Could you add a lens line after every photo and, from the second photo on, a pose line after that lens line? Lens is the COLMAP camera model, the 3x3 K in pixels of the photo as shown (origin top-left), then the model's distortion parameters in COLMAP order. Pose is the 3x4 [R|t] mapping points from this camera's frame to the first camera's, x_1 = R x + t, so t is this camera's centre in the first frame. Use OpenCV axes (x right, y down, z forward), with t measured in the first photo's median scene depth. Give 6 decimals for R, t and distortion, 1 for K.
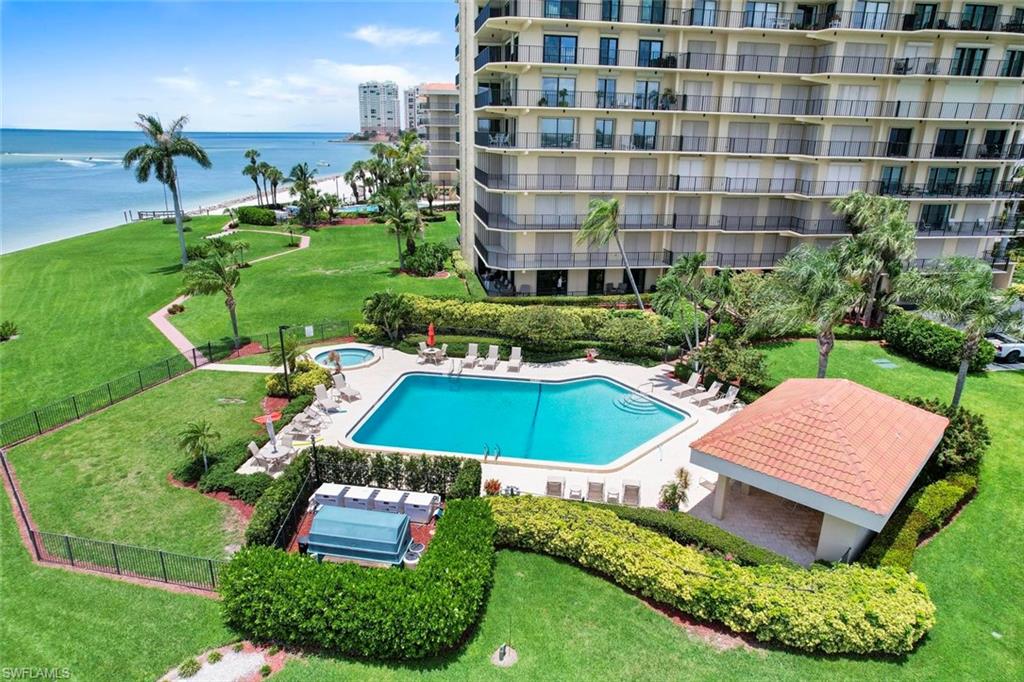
lens RADIAL K [[656.4, 0, 514.5], [0, 656.4, 352.2], [0, 0, 1]] dist [-0.082709, 0.076568]
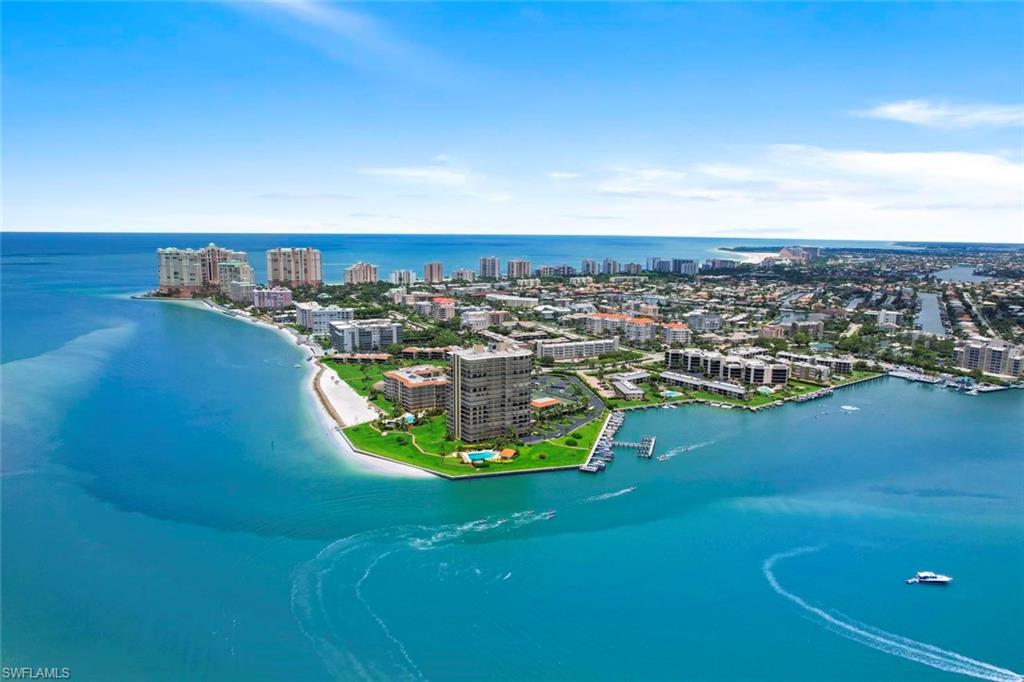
lens RADIAL K [[656.4, 0, 514.5], [0, 656.4, 352.2], [0, 0, 1]] dist [-0.082709, 0.076568]
pose [[0.915410, -0.078640, 0.394767, -2.316170], [0.131119, 0.985496, -0.107730, -0.225874], [-0.380569, 0.150379, 0.912444, -5.941003]]
